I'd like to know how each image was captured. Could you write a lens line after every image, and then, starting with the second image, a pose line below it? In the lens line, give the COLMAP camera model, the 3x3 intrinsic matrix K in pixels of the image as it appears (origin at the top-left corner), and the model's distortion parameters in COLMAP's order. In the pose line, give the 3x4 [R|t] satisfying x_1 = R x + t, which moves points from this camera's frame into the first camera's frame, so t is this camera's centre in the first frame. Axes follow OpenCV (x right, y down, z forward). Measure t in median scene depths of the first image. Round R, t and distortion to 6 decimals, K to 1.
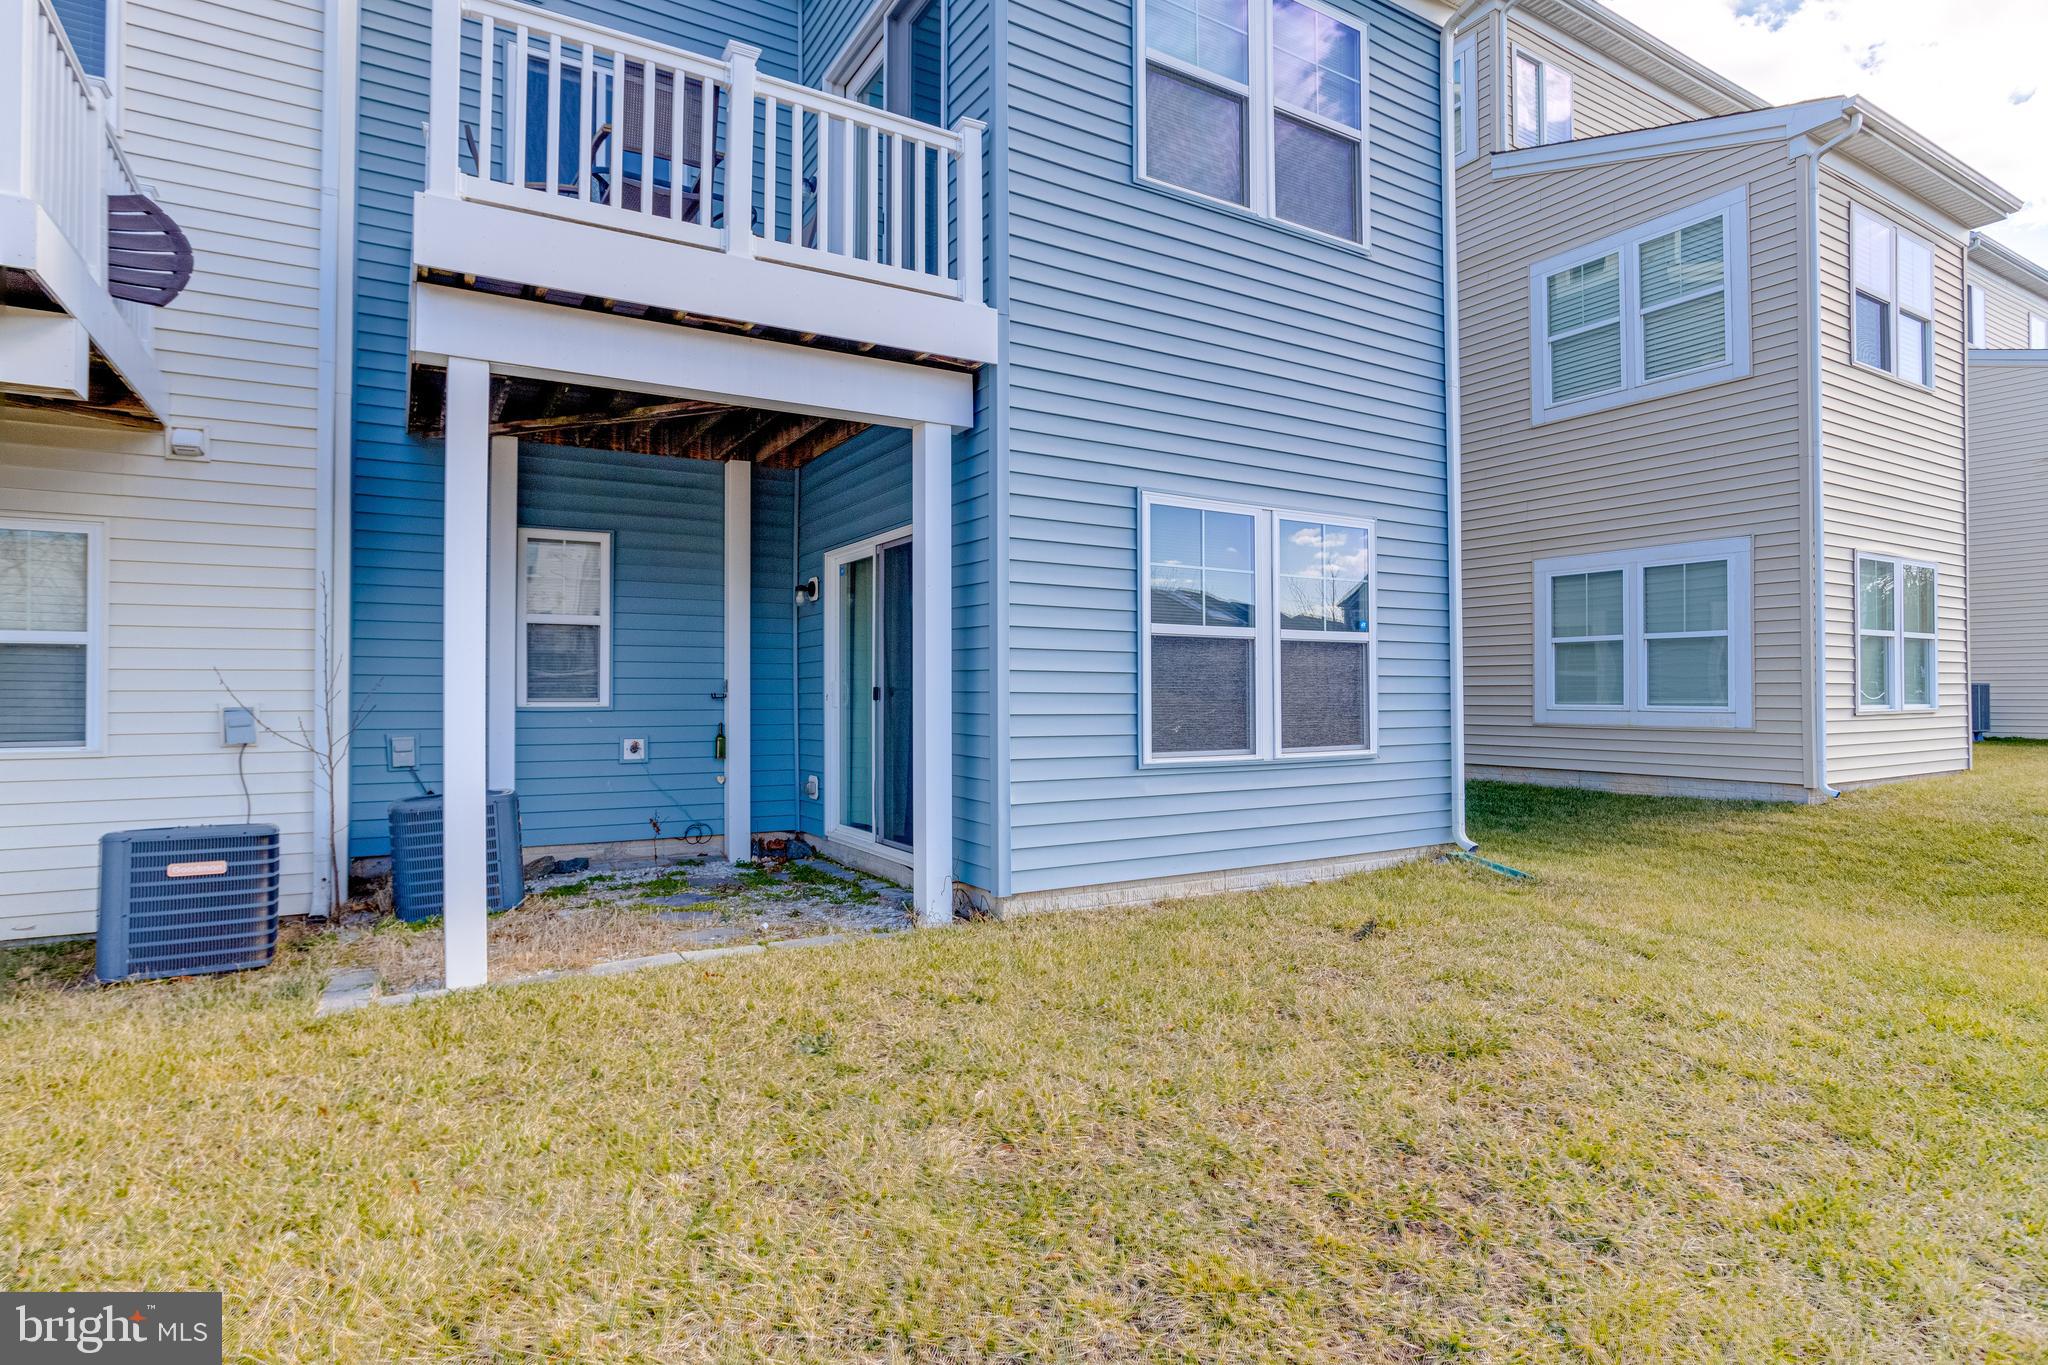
lens RADIAL K [[1055.5, 0, 1023.4], [0, 1055.5, 678.1], [0, 0, 1]] dist [-0.007986, 0.000125]
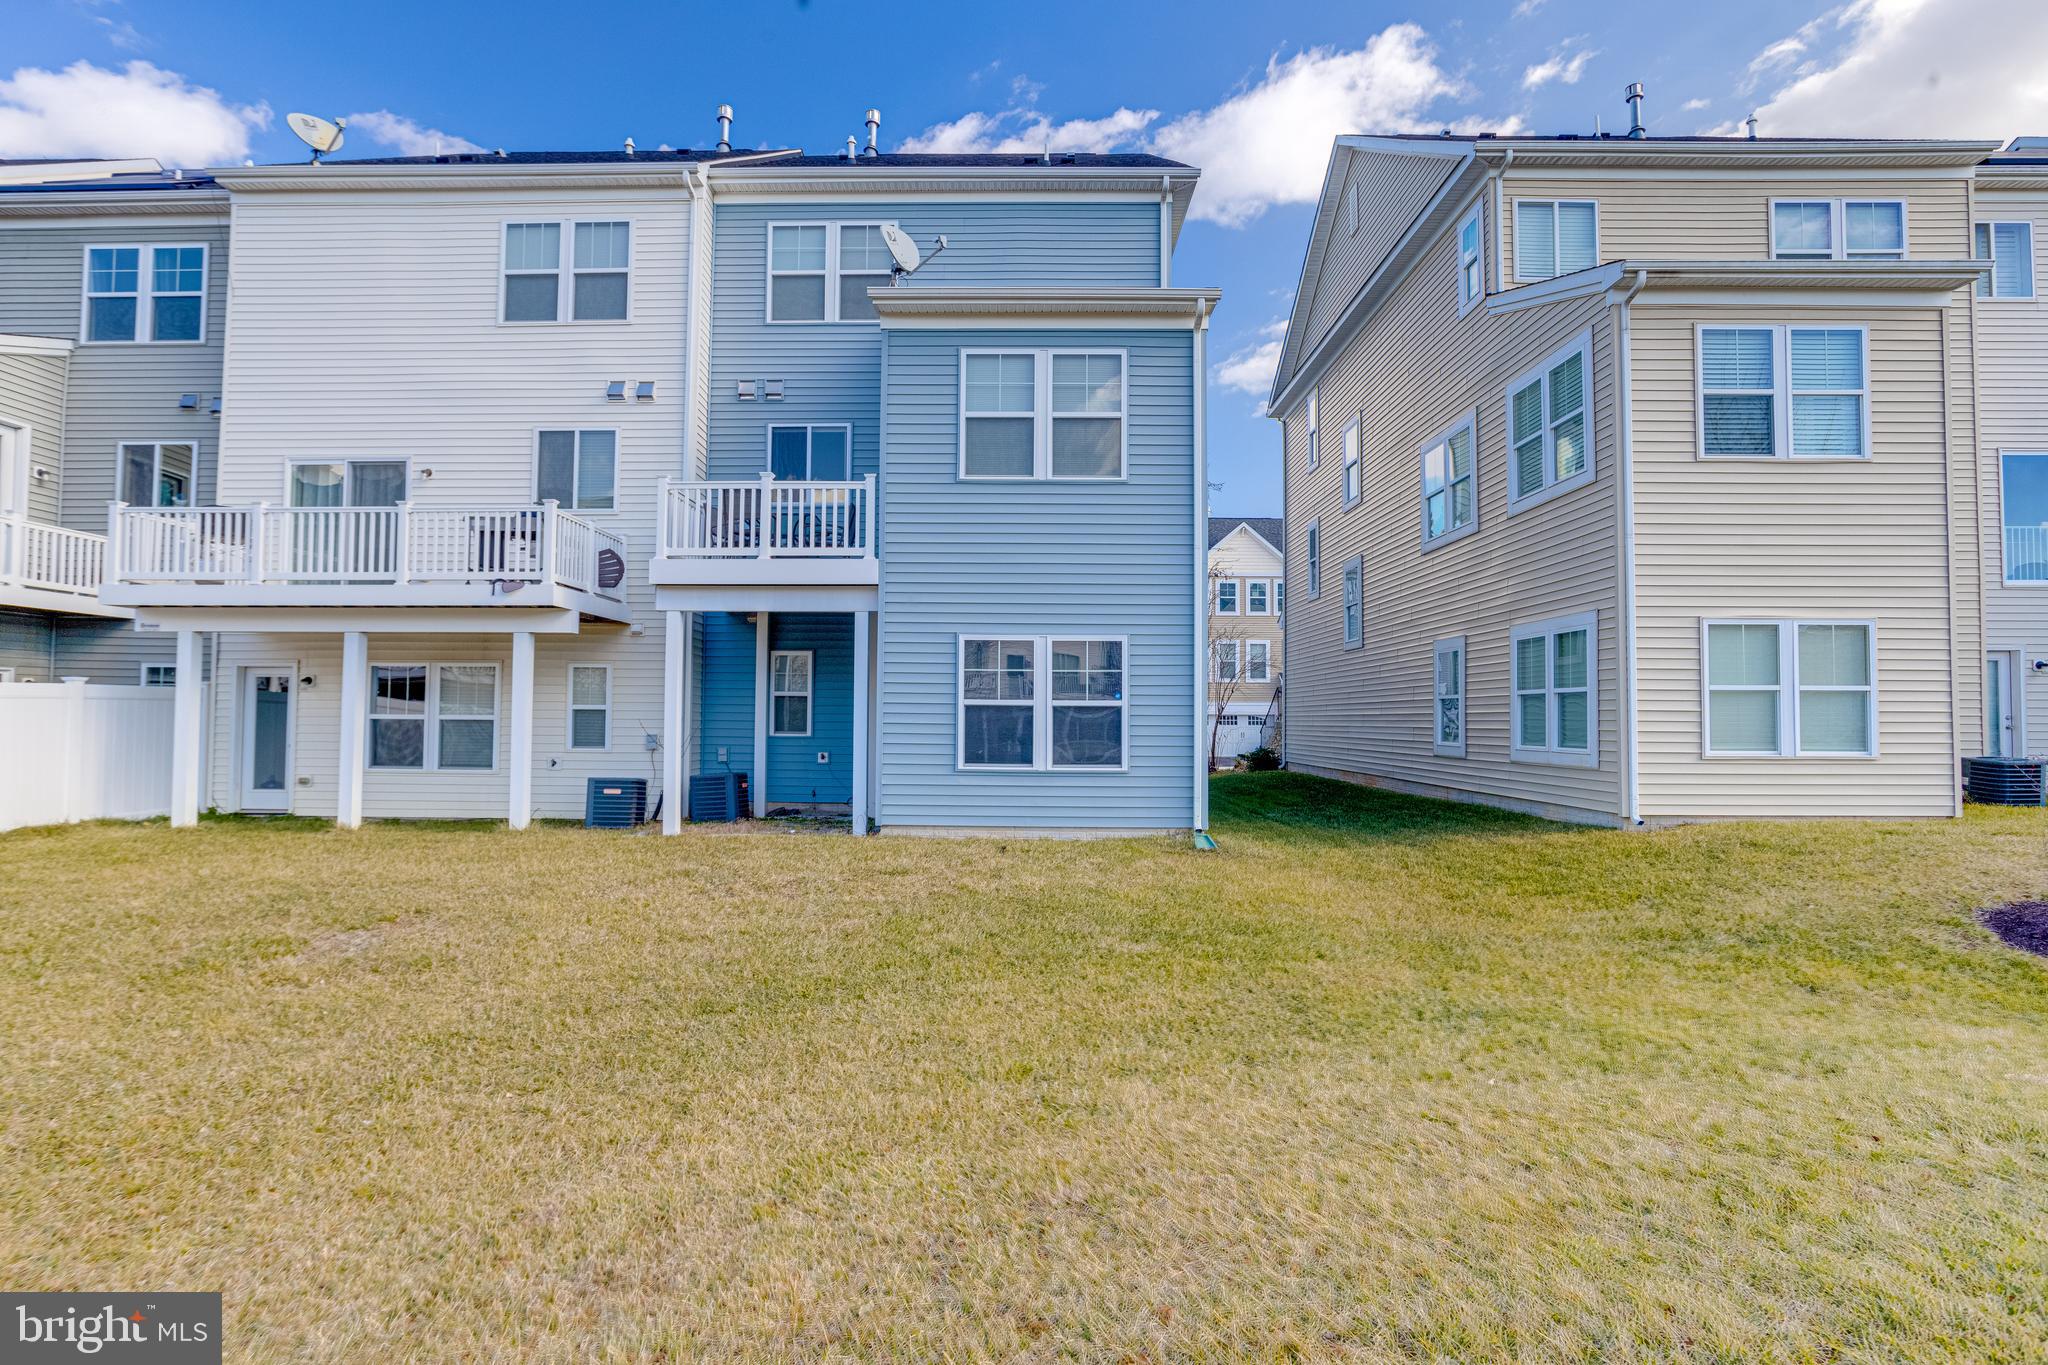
lens RADIAL K [[1055.5, 0, 1020.7], [0, 1055.5, 691.2], [0, 0, 1]] dist [-0.007986, 0.000125]
pose [[0.855602, -0.006395, -0.517595, 1.268757], [-0.000953, 0.999903, -0.013929, -0.039528], [0.517634, 0.012411, 0.855512, -0.675185]]
